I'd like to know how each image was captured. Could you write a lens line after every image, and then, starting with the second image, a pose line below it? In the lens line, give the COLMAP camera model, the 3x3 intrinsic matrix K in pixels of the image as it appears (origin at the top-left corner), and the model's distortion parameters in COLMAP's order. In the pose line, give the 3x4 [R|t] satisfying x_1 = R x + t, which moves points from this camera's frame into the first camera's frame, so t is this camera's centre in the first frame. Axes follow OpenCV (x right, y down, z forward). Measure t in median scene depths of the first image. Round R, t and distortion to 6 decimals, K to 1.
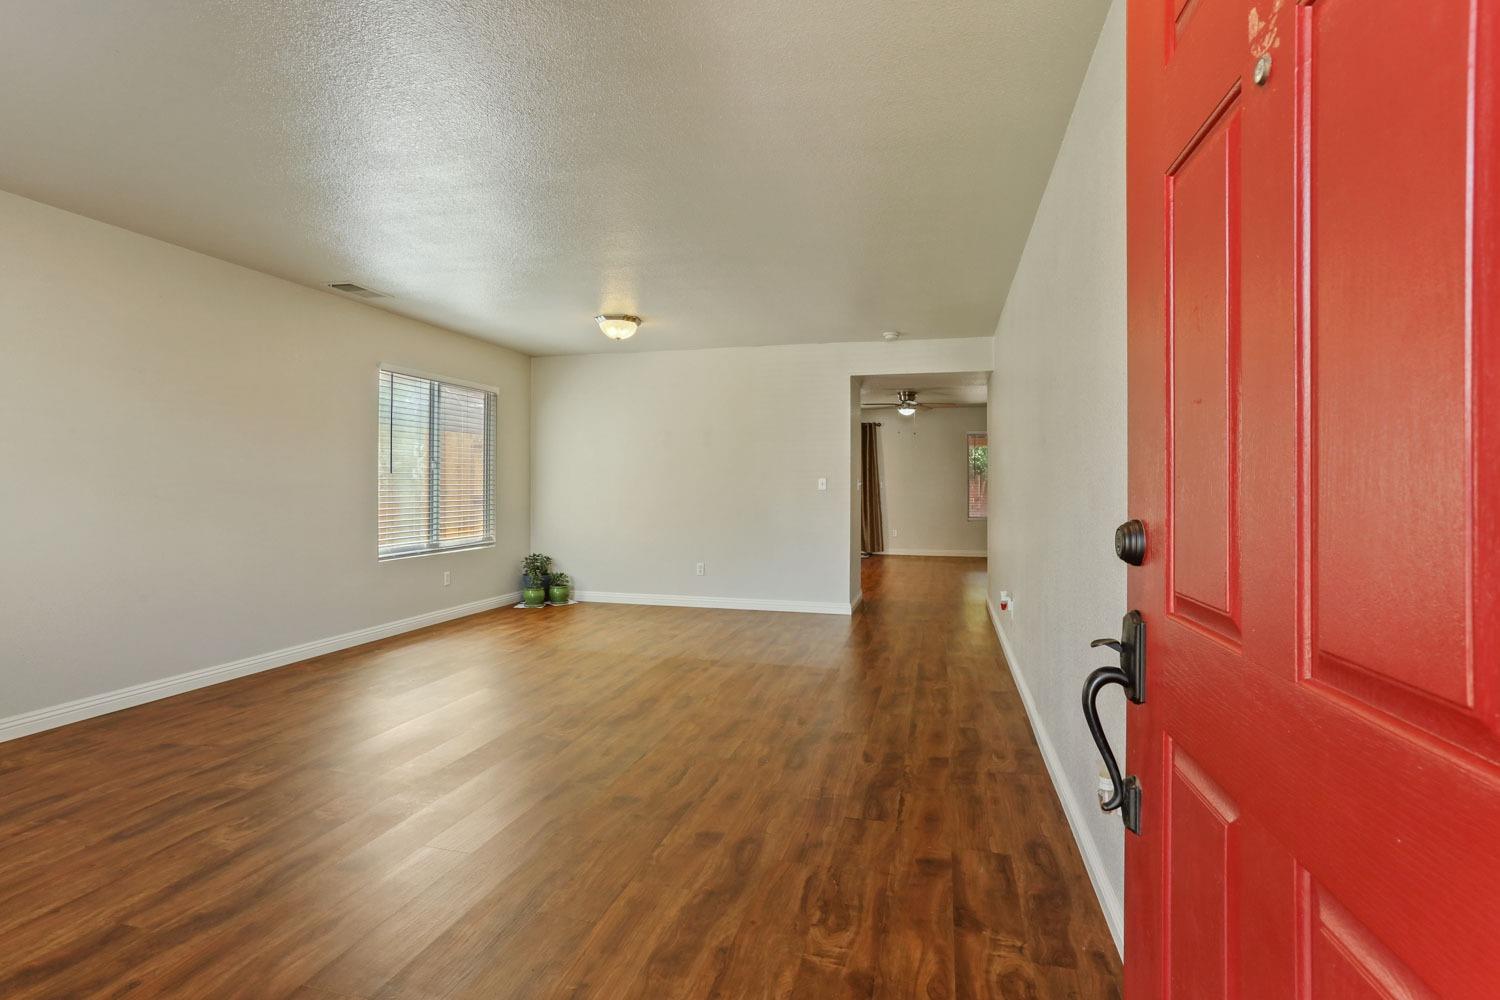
lens RADIAL K [[730.6, 0, 744.9], [0, 730.6, 485.2], [0, 0, 1]] dist [-0.044915, 0.015987]
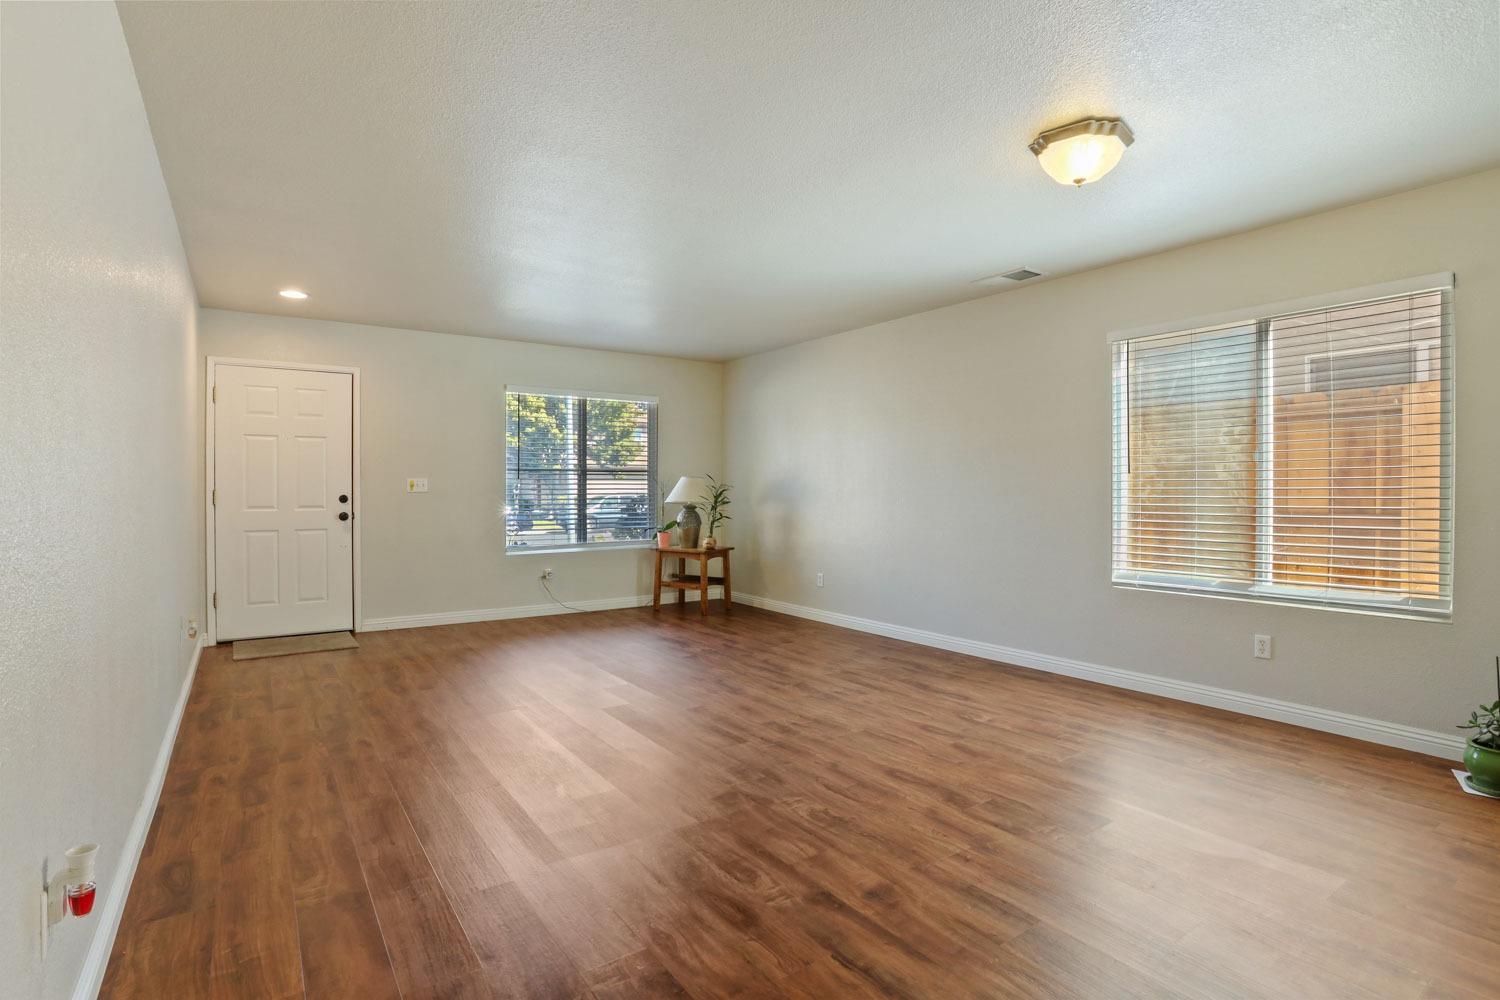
lens RADIAL K [[730.6, 0, 744.9], [0, 730.6, 485.2], [0, 0, 1]] dist [-0.044915, 0.015987]
pose [[-0.647131, -0.010093, -0.762312, 0.332956], [0.000199, 0.999910, -0.013408, 0.005781], [0.762379, -0.008829, -0.647070, 1.139581]]
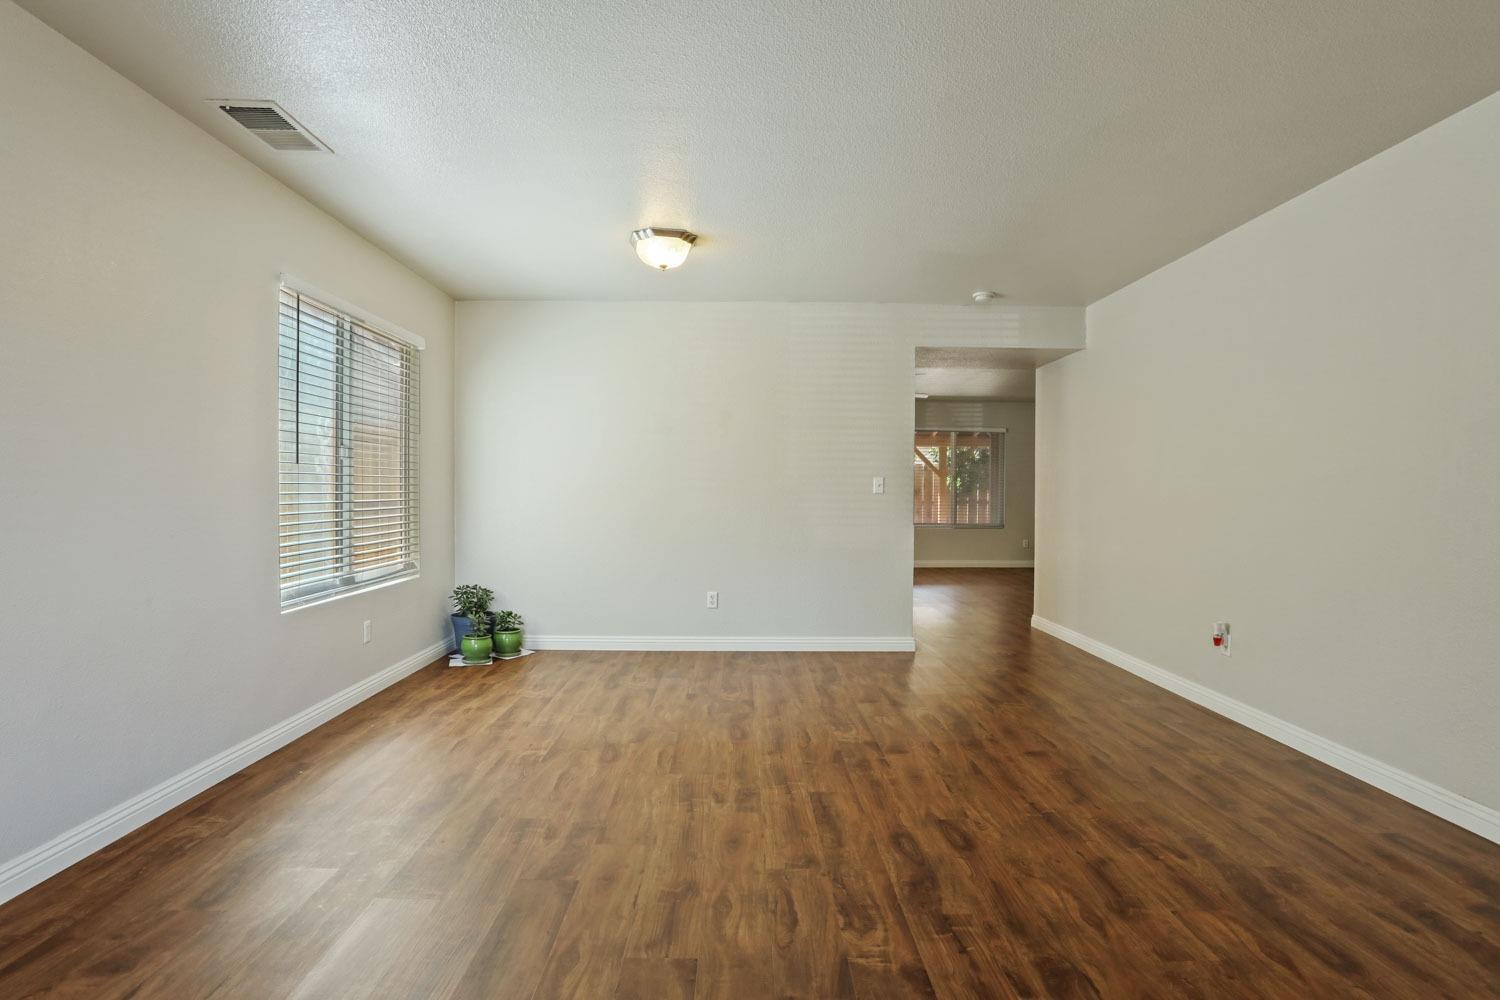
lens RADIAL K [[776.2, 0, 750.0], [0, 776.2, 500.0], [0, 0, 1]] dist [-0.073651, 0.043069]
pose [[0.962215, -0.000901, 0.272290, -0.290505], [-0.003068, 0.999895, 0.014149, 0.003662], [-0.272274, -0.014450, 0.962111, 0.289470]]
